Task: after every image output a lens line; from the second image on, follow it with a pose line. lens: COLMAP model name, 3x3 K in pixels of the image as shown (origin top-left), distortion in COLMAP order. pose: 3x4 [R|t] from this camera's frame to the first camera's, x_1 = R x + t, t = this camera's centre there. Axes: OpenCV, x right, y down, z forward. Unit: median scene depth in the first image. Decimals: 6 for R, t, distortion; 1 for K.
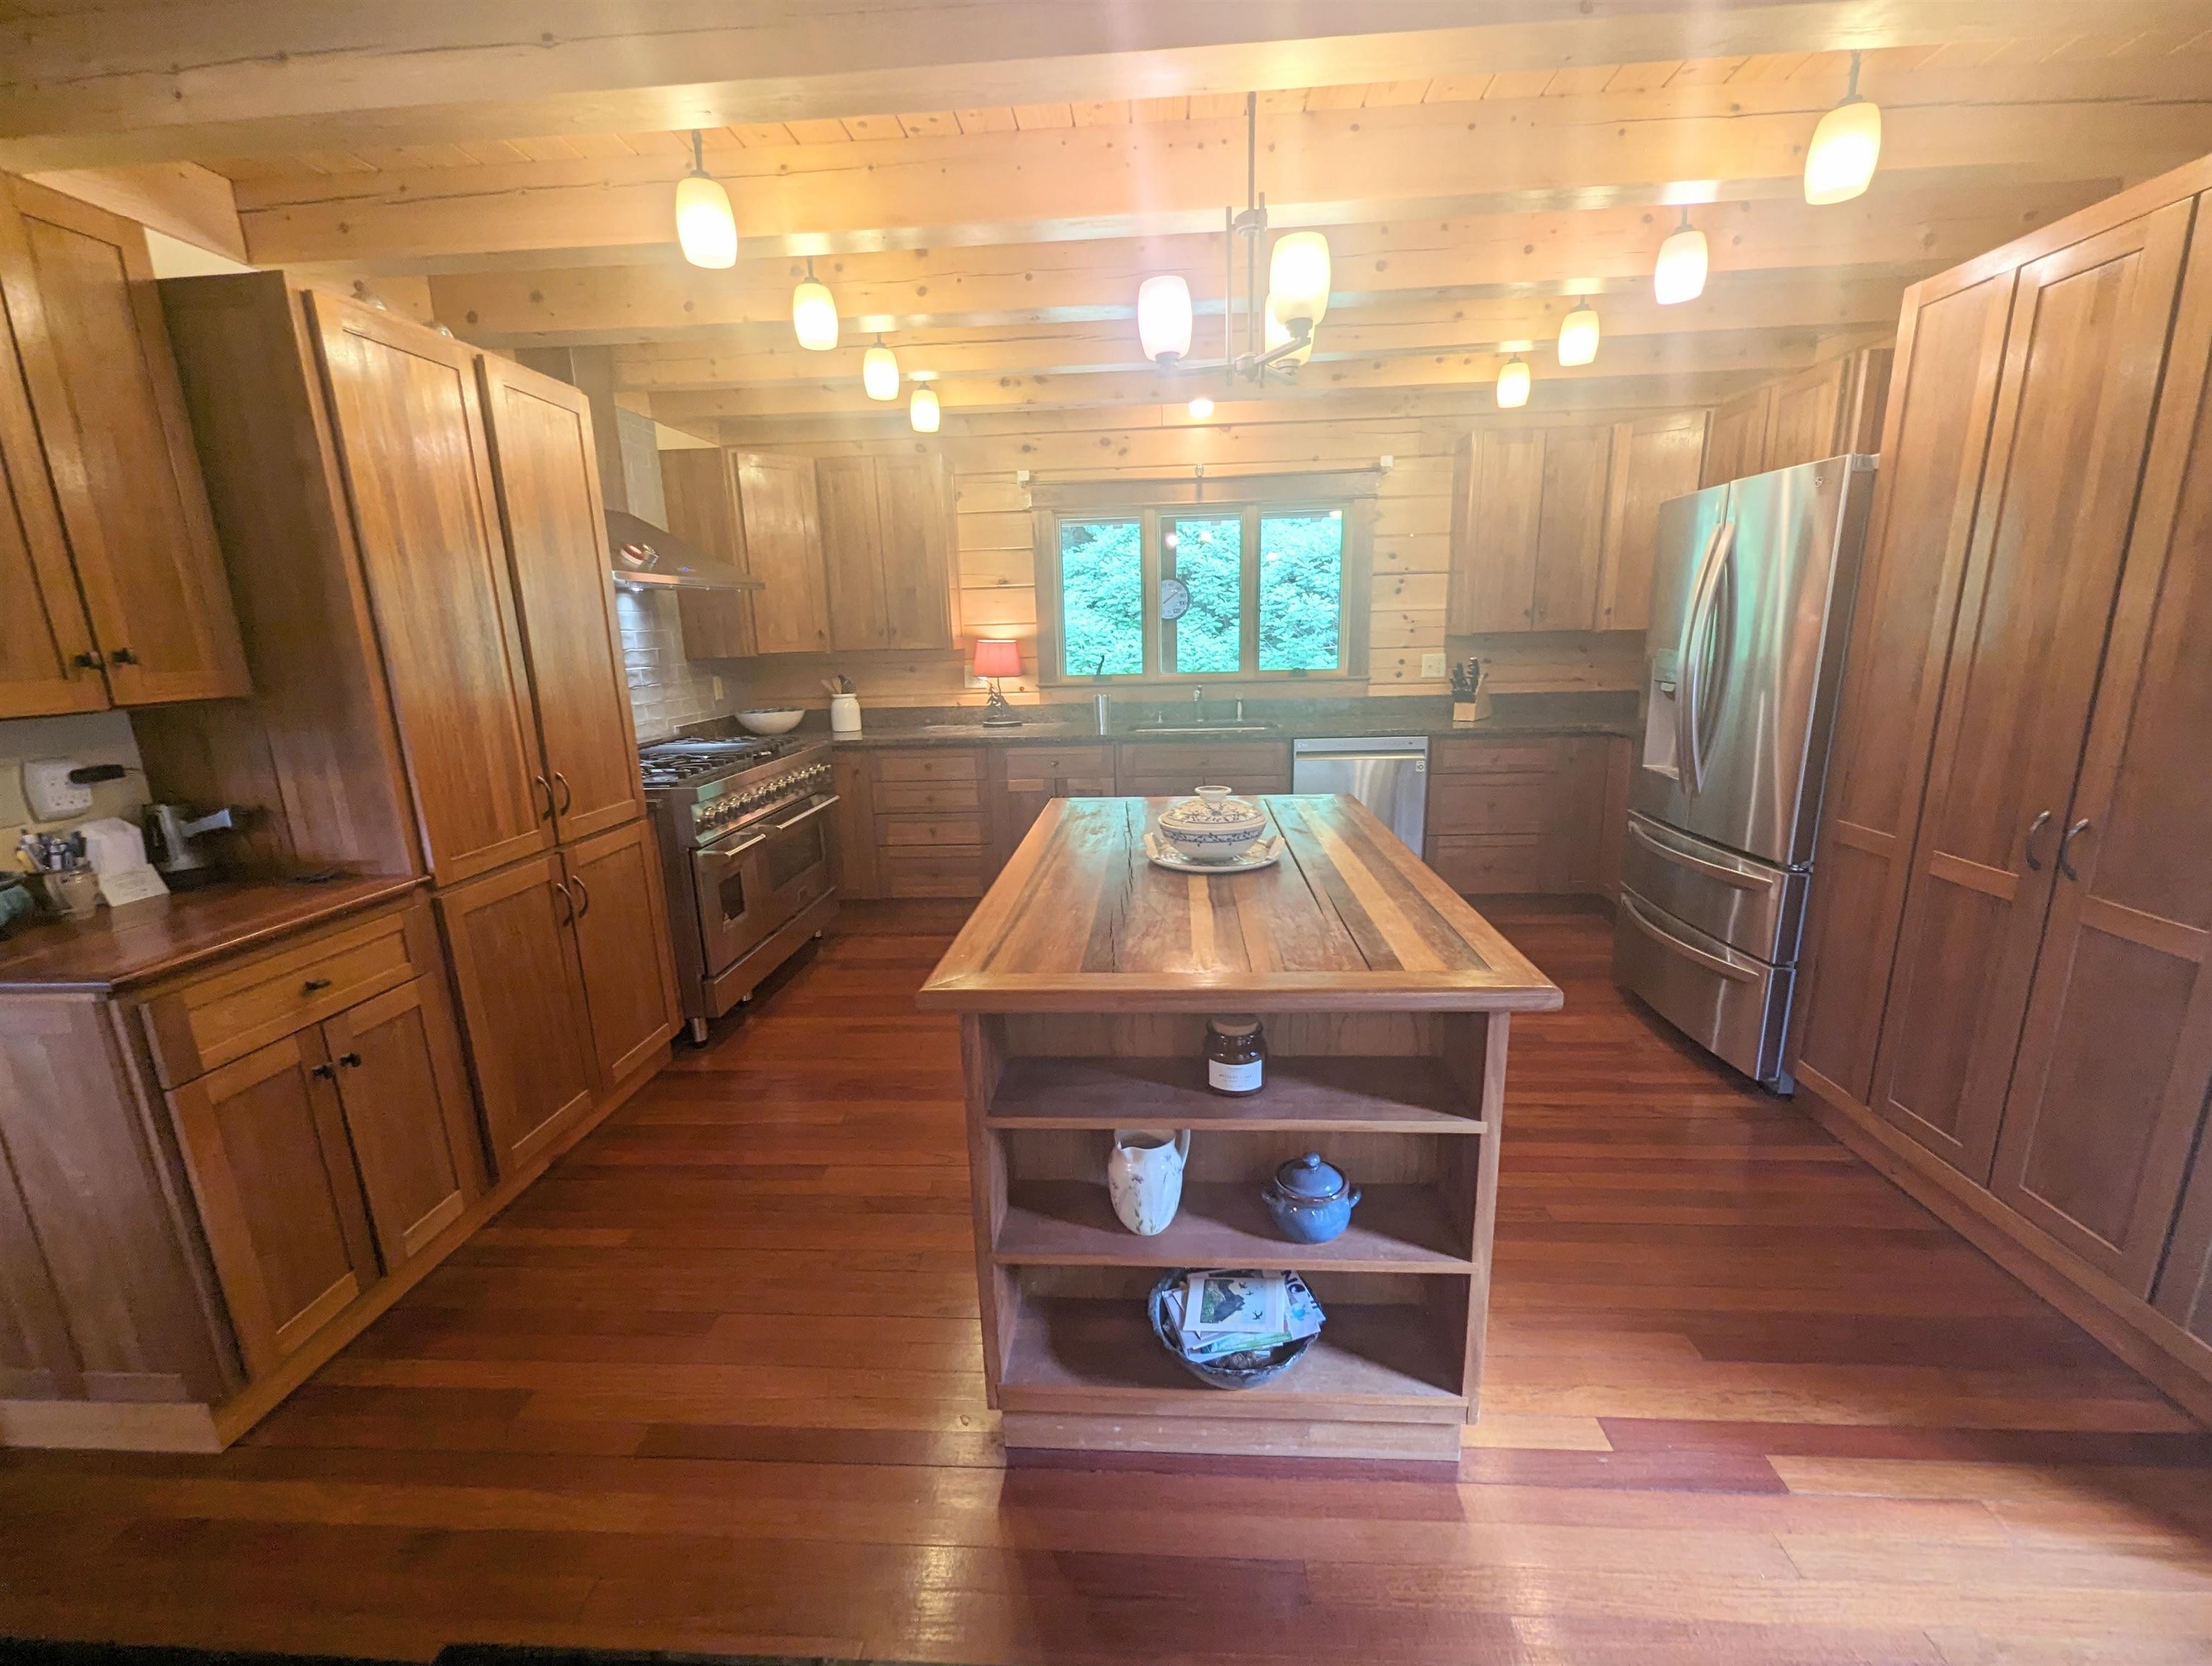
lens RADIAL K [[922.4, 0, 1097.9], [0, 922.4, 841.0], [0, 0, 1]] dist [0.000507, 0.000020]
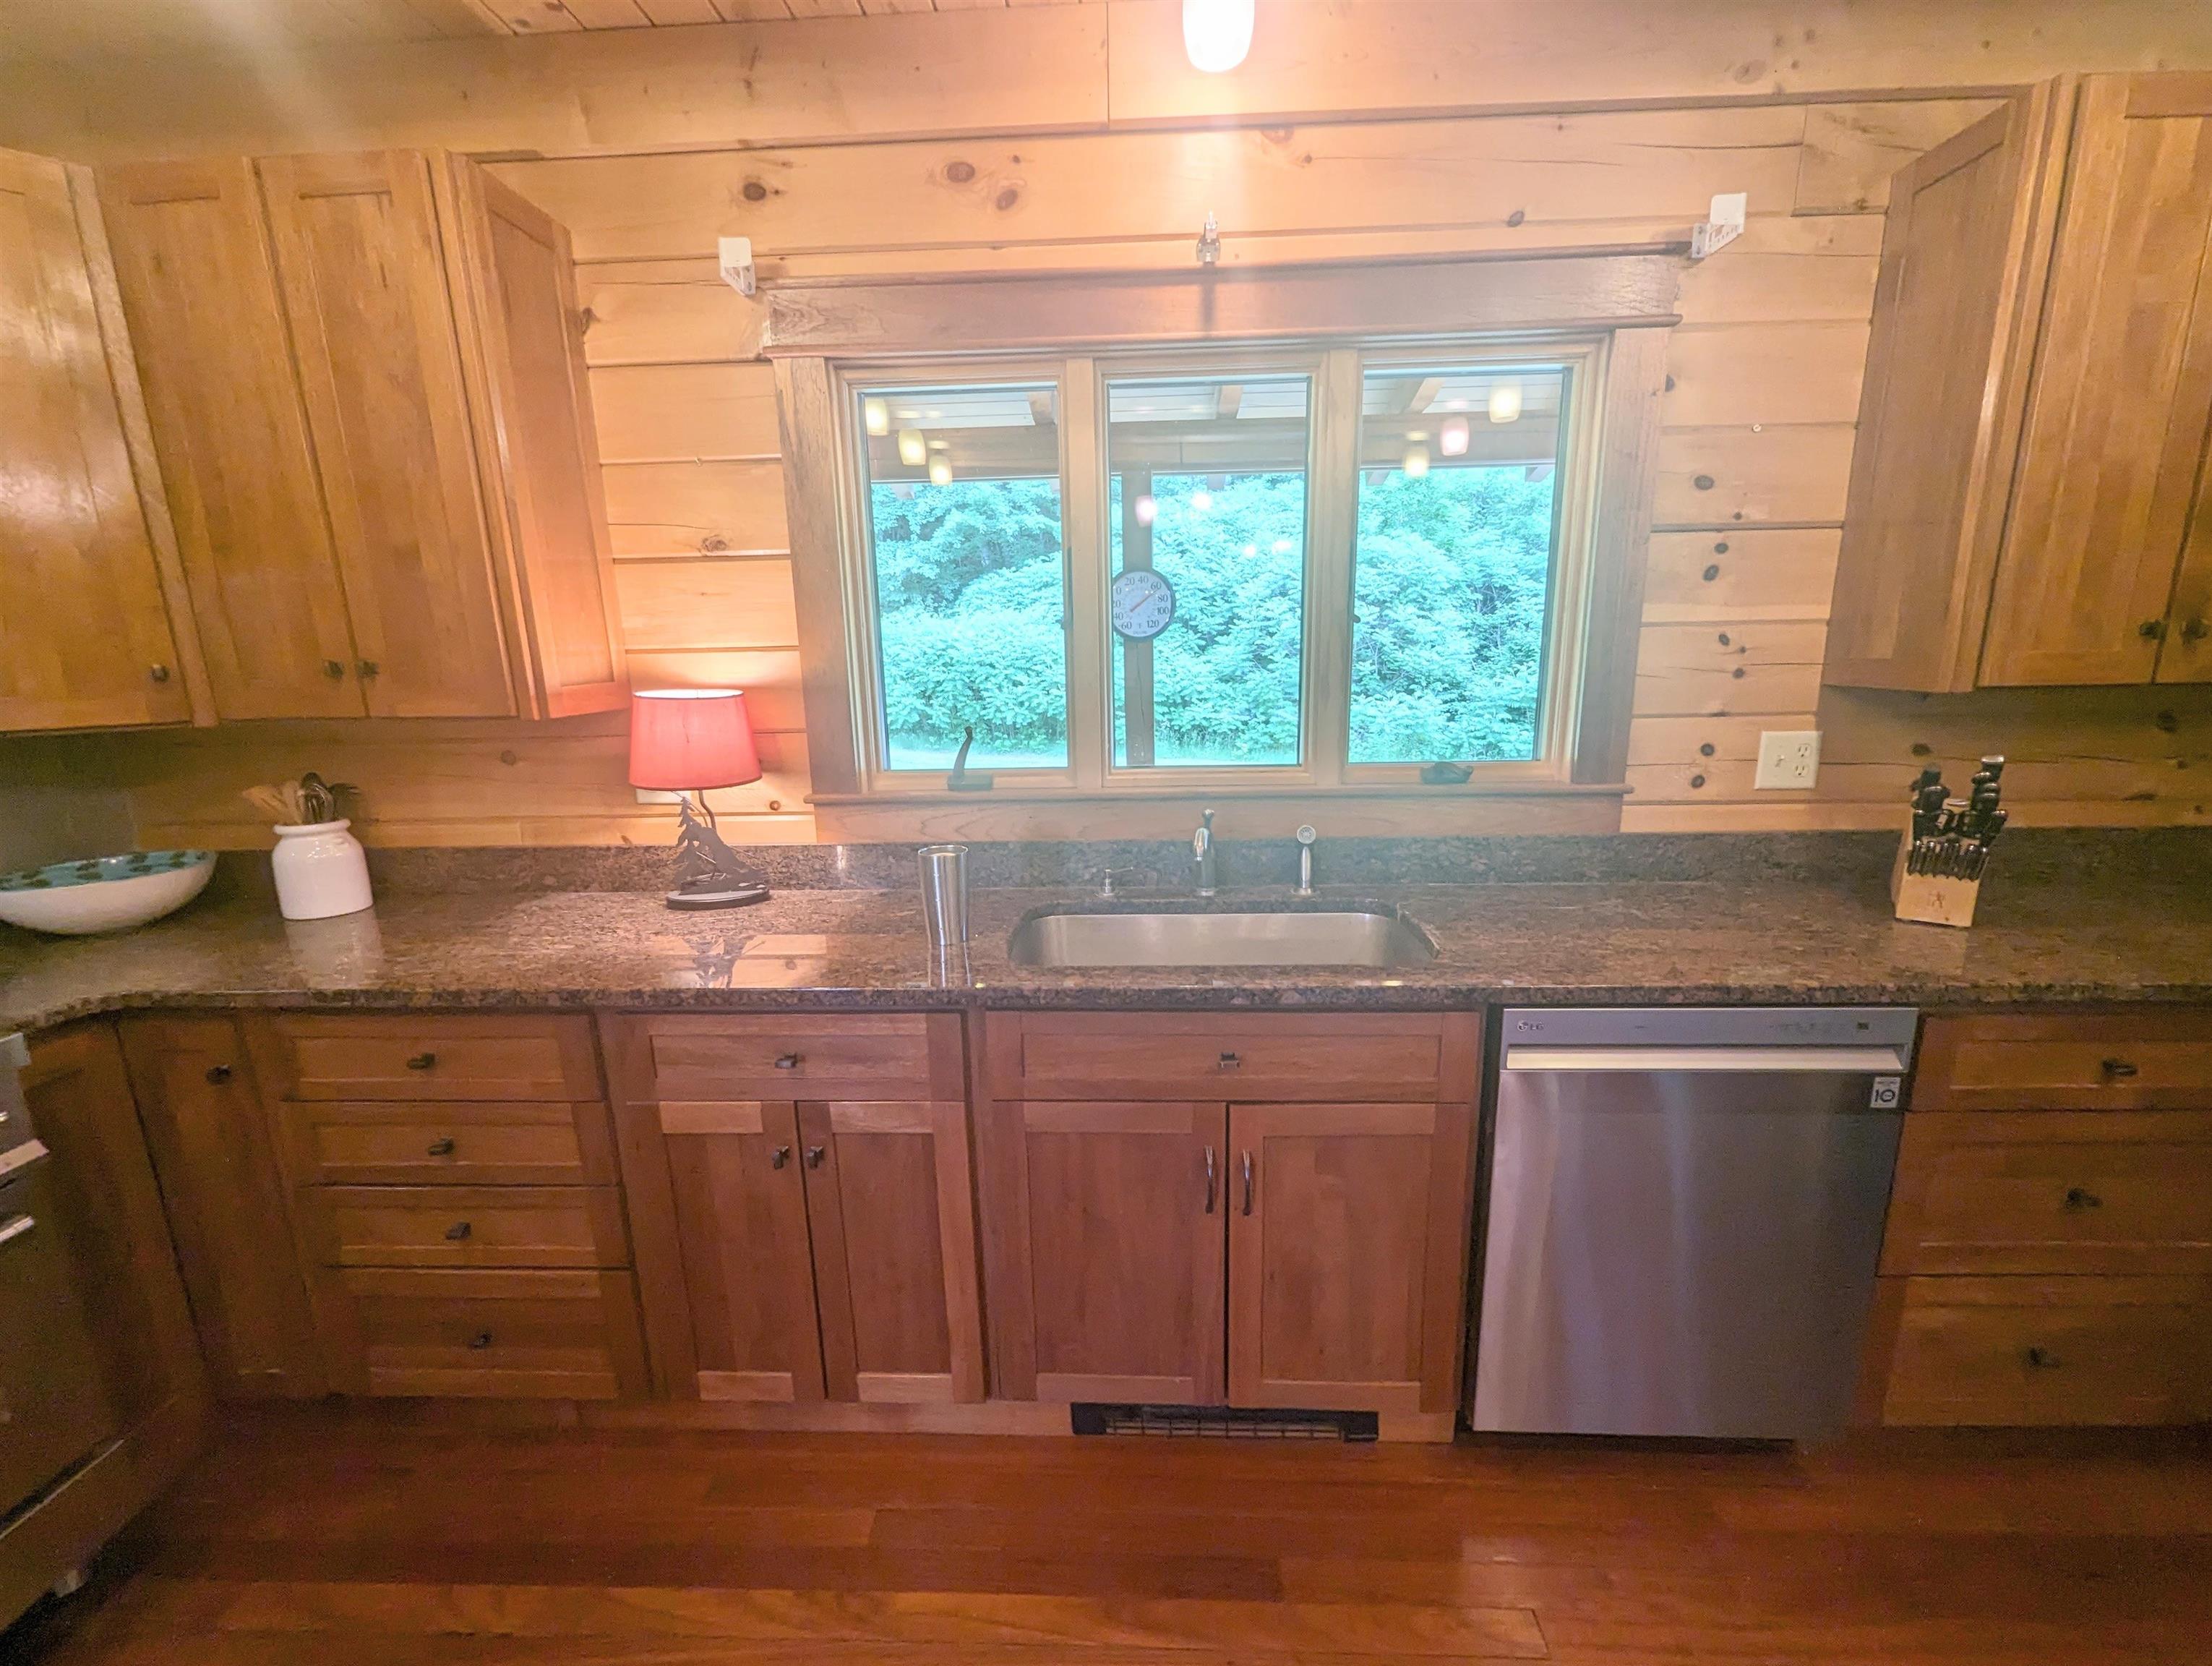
lens RADIAL K [[918.4, 0, 1102.4], [0, 918.4, 840.5], [0, 0, 1]] dist [-0.001088, -0.000074]
pose [[0.999637, 0.000715, 0.026922, 0.058419], [-0.000279, 0.999869, -0.016193, -0.157326], [-0.026930, 0.016180, 0.999506, 0.645463]]
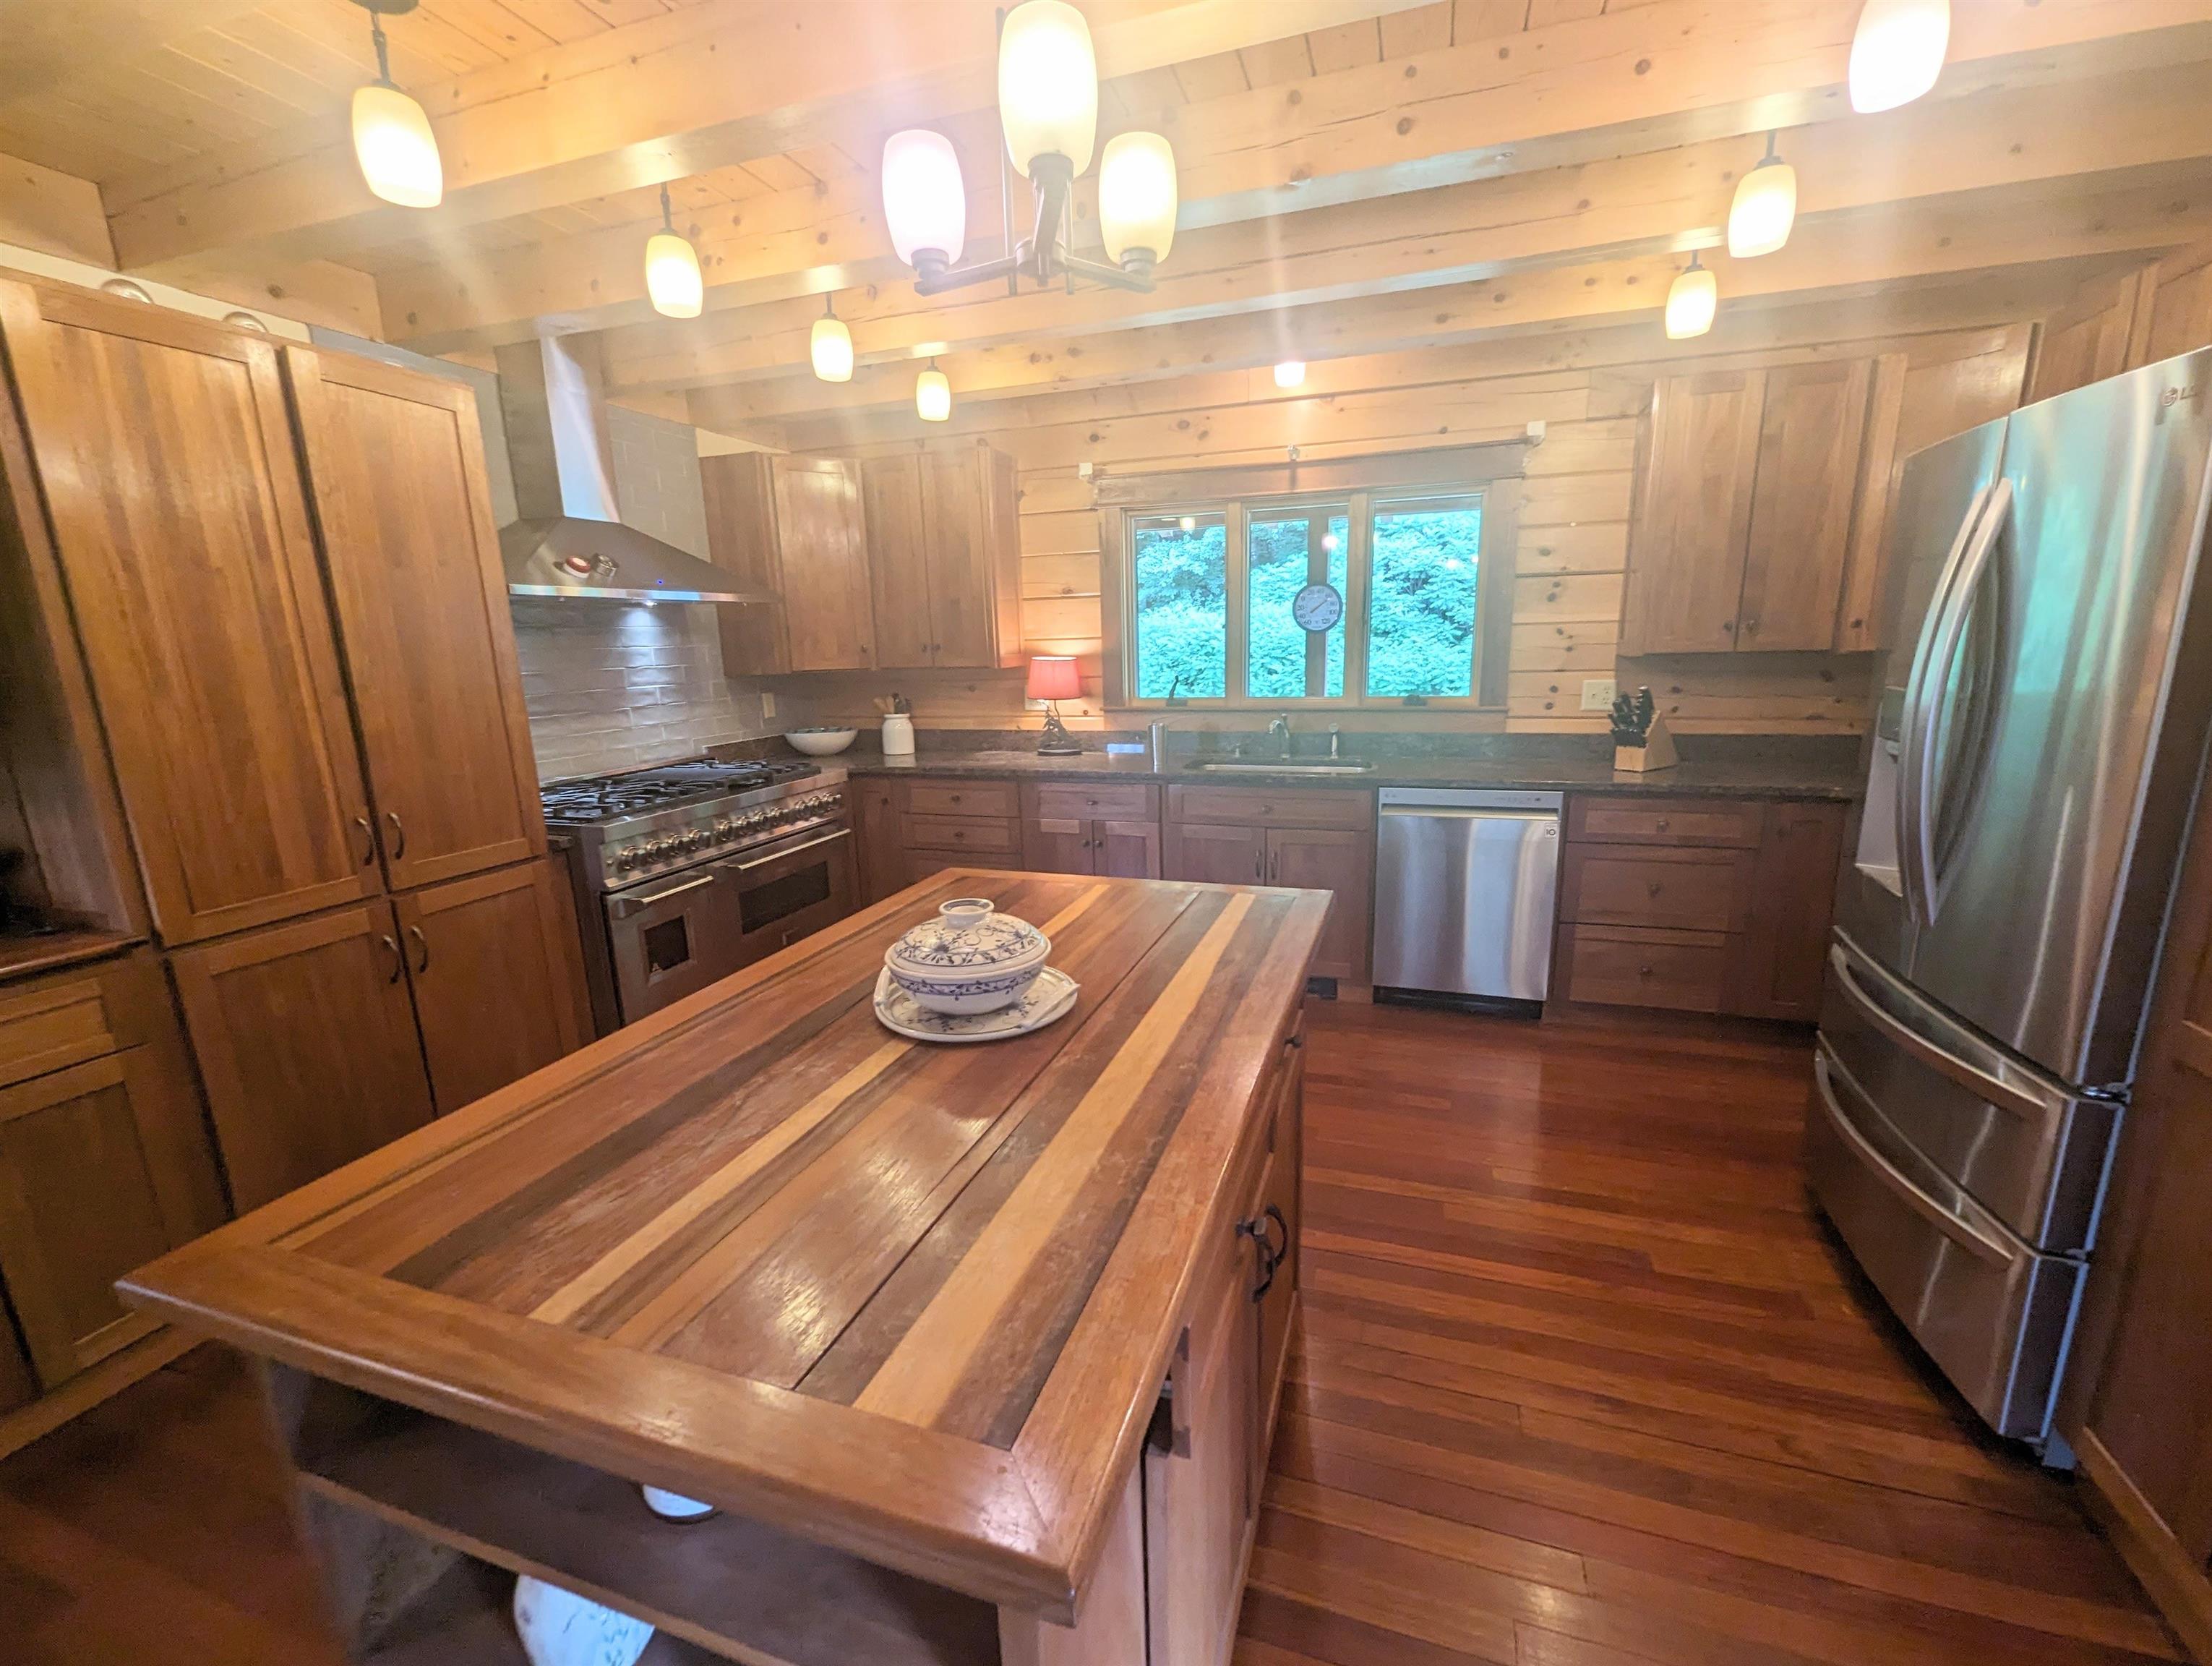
lens RADIAL K [[918.4, 0, 1102.4], [0, 918.4, 840.5], [0, 0, 1]] dist [-0.001088, -0.000074]
pose [[0.966423, 0.057188, -0.250513, 0.174703], [-0.058728, 0.998273, 0.001329, -0.050116], [0.250156, 0.013428, 0.968112, 0.176217]]
